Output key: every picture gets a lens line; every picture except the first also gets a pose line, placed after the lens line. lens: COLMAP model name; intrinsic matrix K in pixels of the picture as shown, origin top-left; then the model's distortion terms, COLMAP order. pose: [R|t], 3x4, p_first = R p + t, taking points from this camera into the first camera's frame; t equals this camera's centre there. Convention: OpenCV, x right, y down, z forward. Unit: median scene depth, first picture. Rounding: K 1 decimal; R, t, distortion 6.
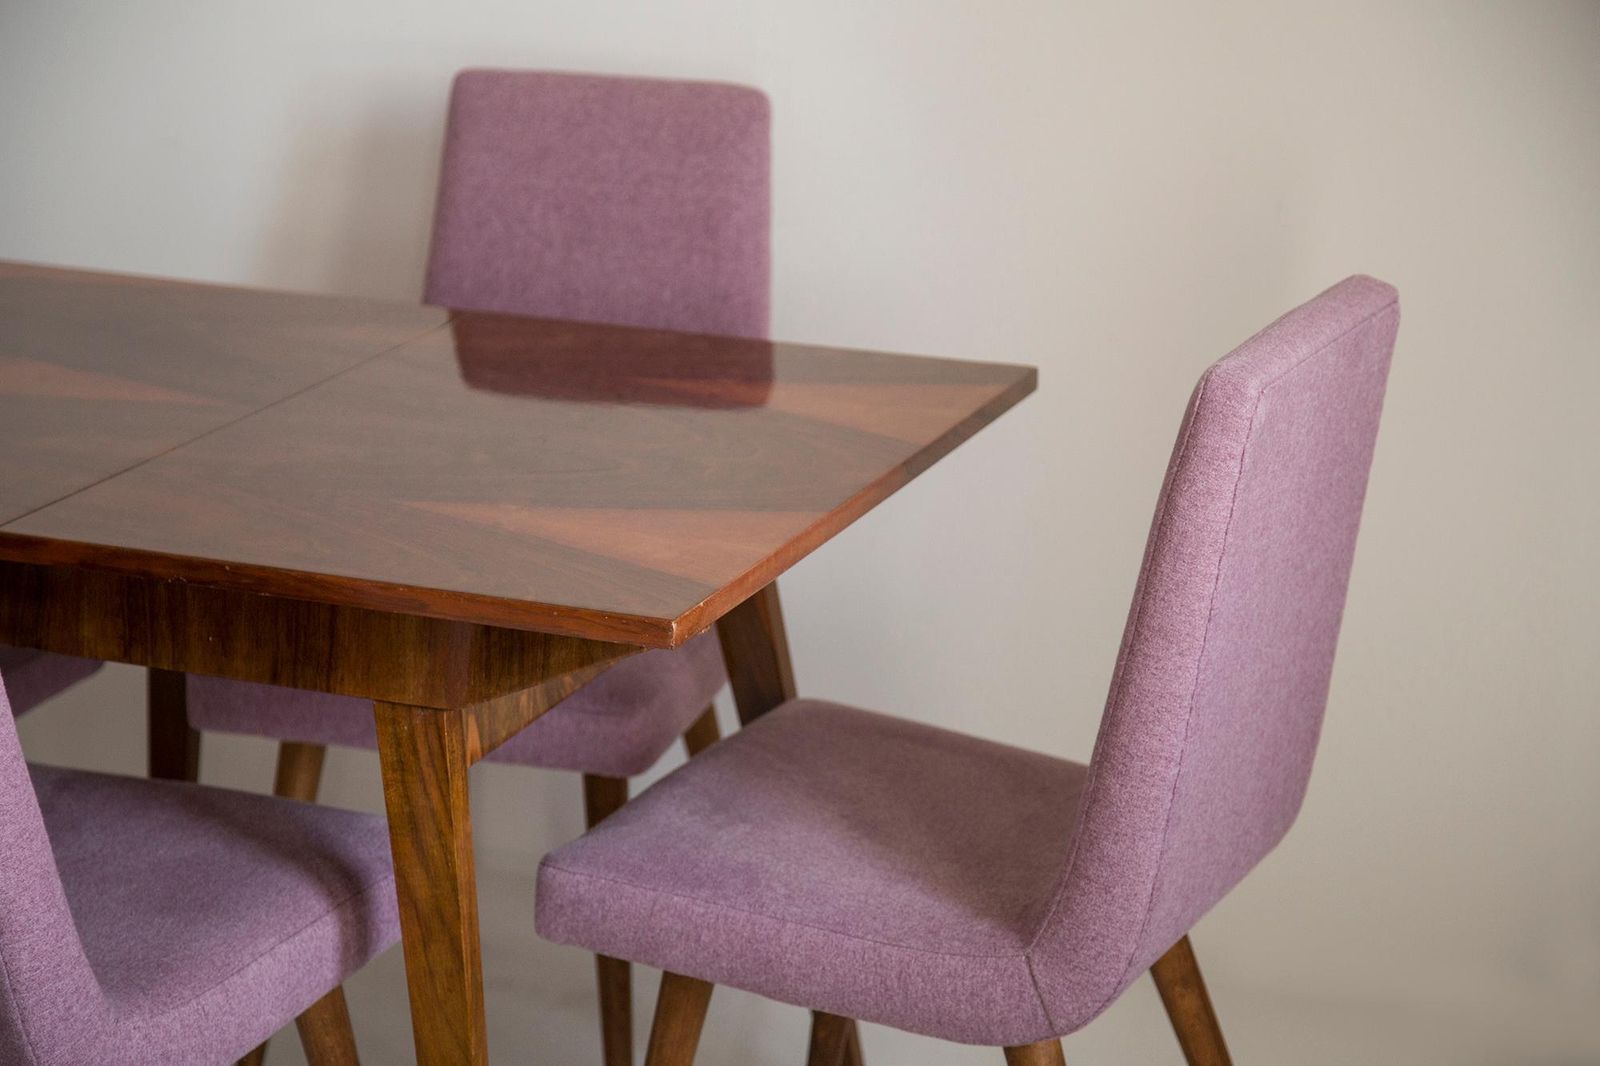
lens RADIAL K [[3597.1, 0, 800.0], [0, 3597.1, 533.0], [0, 0, 1]] dist [0.454878, -0.300800]
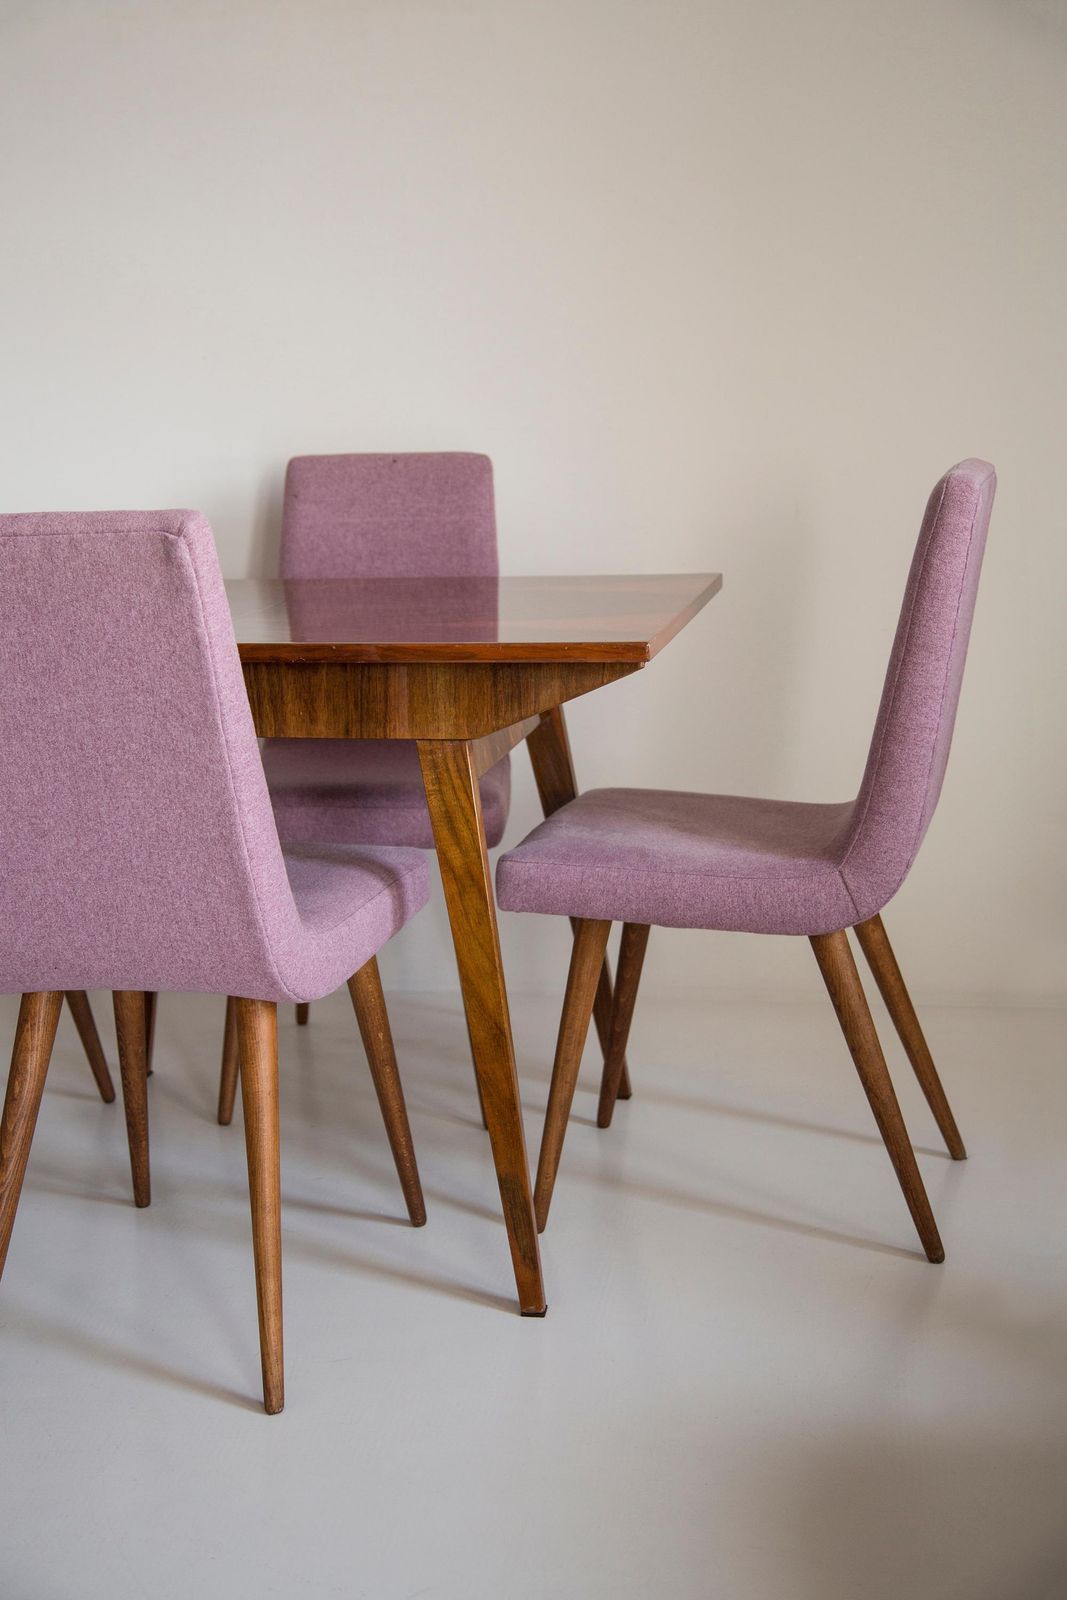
lens RADIAL K [[2128.8, 0, 495.7], [0, 2128.8, 795.5], [0, 0, 1]] dist [0.119086, 0.022909]
pose [[0.980827, -0.067026, 0.182989, -0.247837], [0.086045, 0.991455, -0.098050, 0.158714], [-0.174854, 0.111916, 0.978213, 0.105993]]
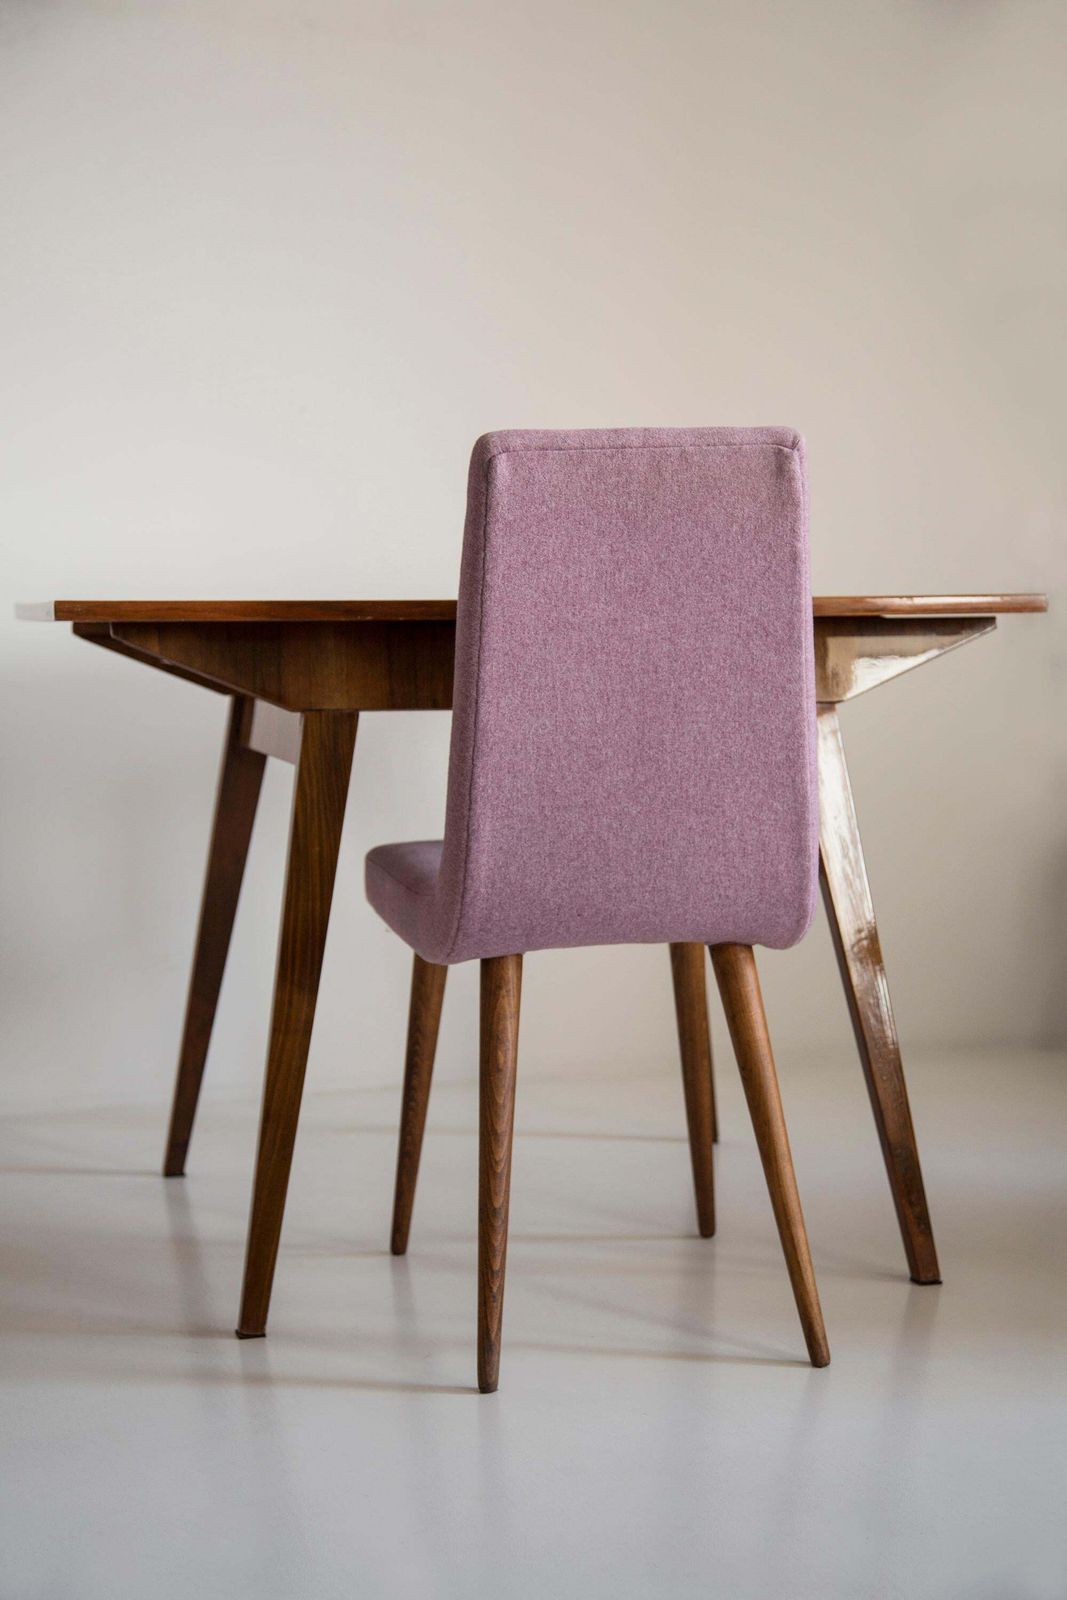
lens RADIAL K [[2542.5, 0, 533.5], [0, 2542.5, 800.0], [0, 0, 1]] dist [0.194231, -0.010264]
pose [[0.808359, -0.055679, 0.586051, -0.825262], [0.181025, 0.970791, -0.157462, 0.232093], [-0.560166, 0.233375, 0.794827, 0.208809]]
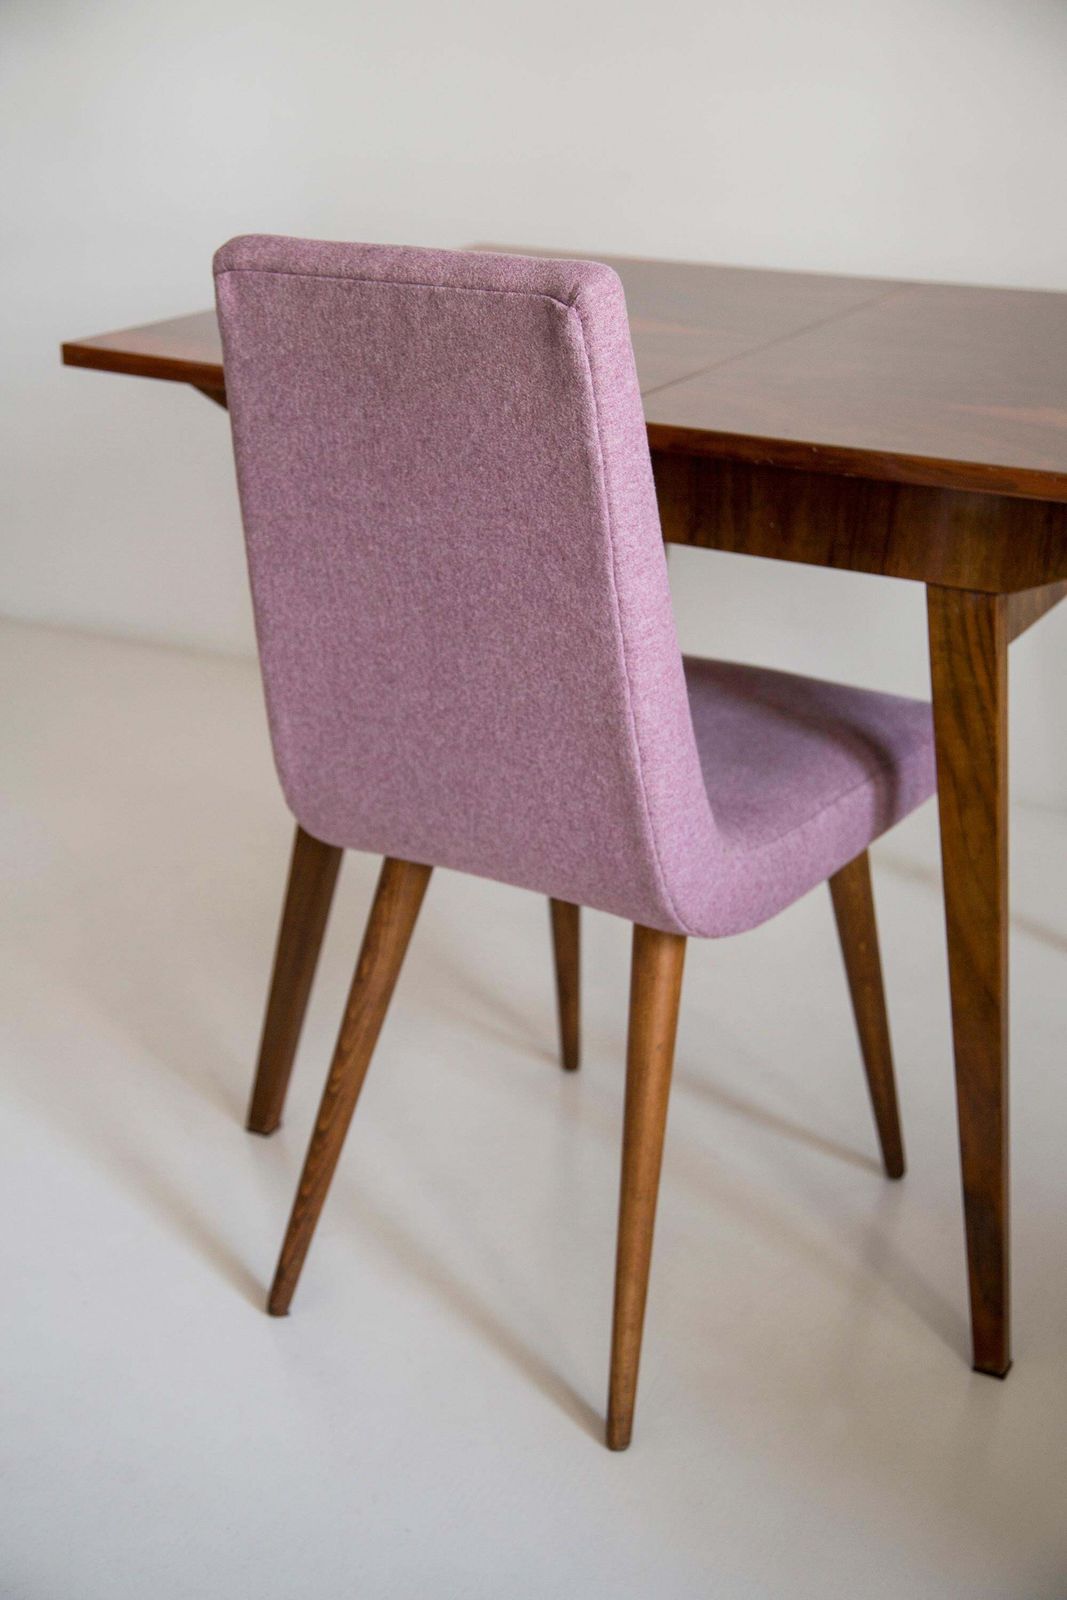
lens RADIAL K [[2235.7, 0, 533.5], [0, 2235.7, 800.0], [0, 0, 1]] dist [0.128660, 0.027622]
pose [[0.989548, 0.058921, -0.131616, -0.144118], [-0.047125, 0.994735, 0.091007, 0.054760], [0.136286, -0.083854, 0.987114, 0.304358]]
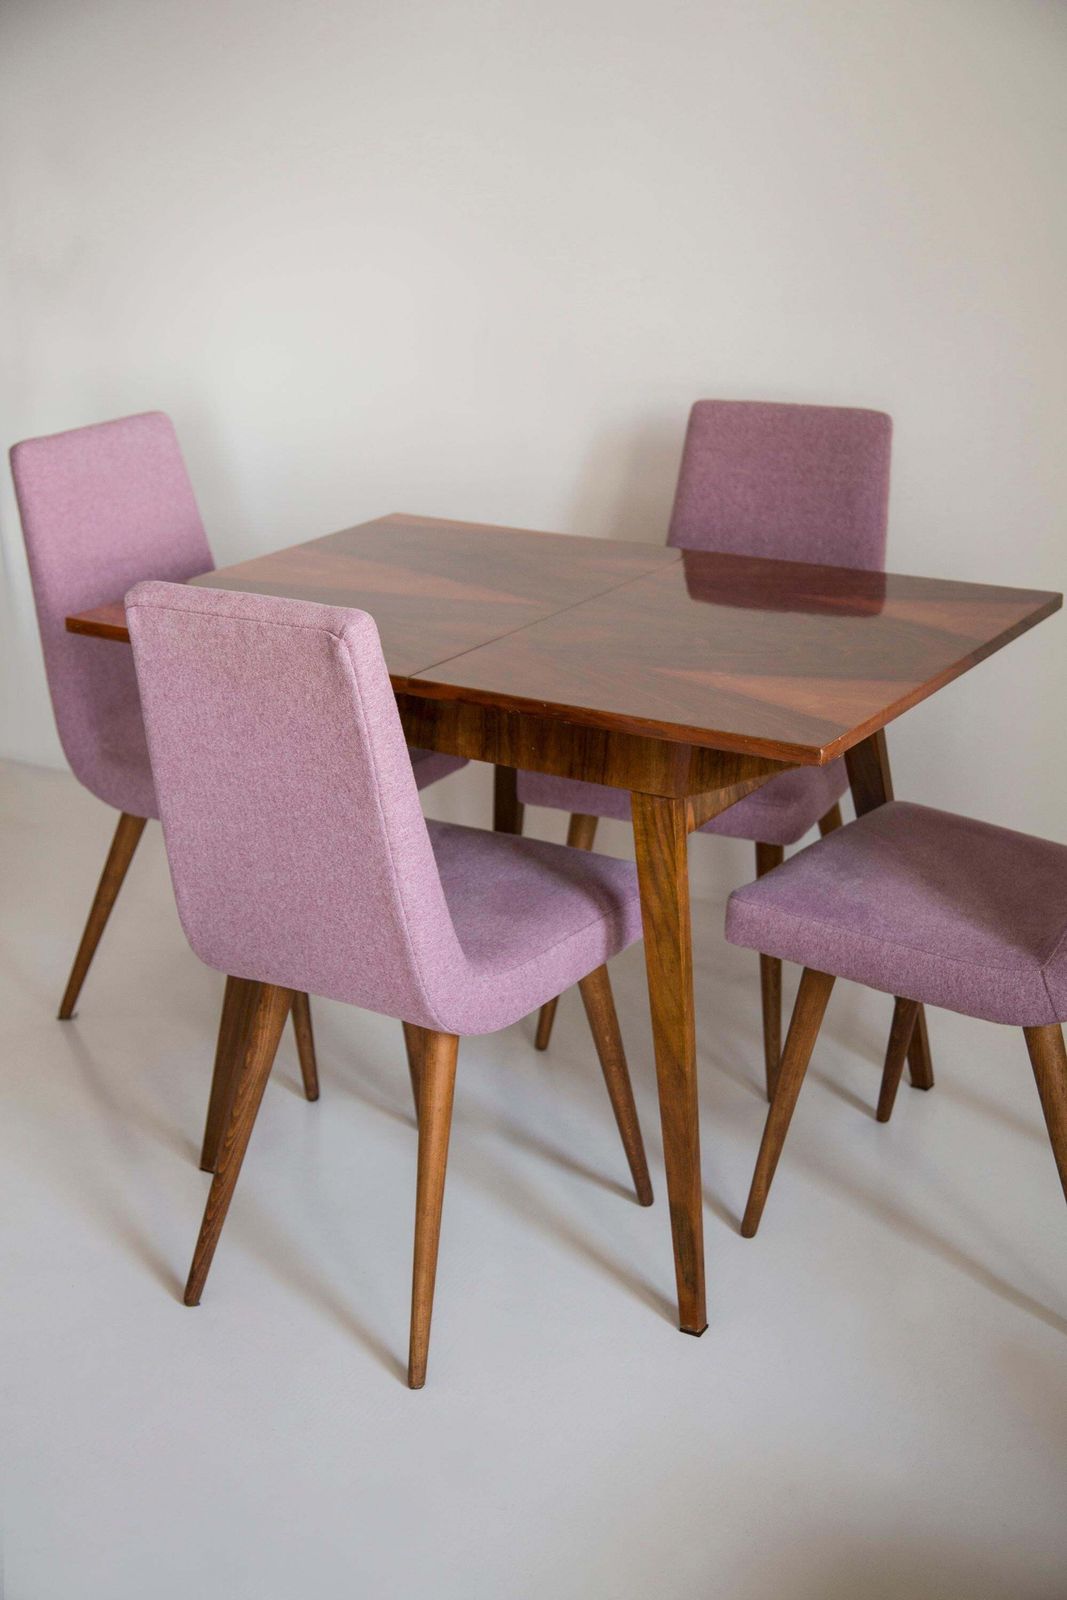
lens RADIAL K [[2173.7, 0, 533.5], [0, 2173.7, 800.0], [0, 0, 1]] dist [0.133616, -0.008654]
pose [[0.986953, 0.040372, -0.155866, -0.009069], [-0.032739, 0.998150, 0.051234, 0.002152], [0.157646, -0.045463, 0.986449, 0.038388]]
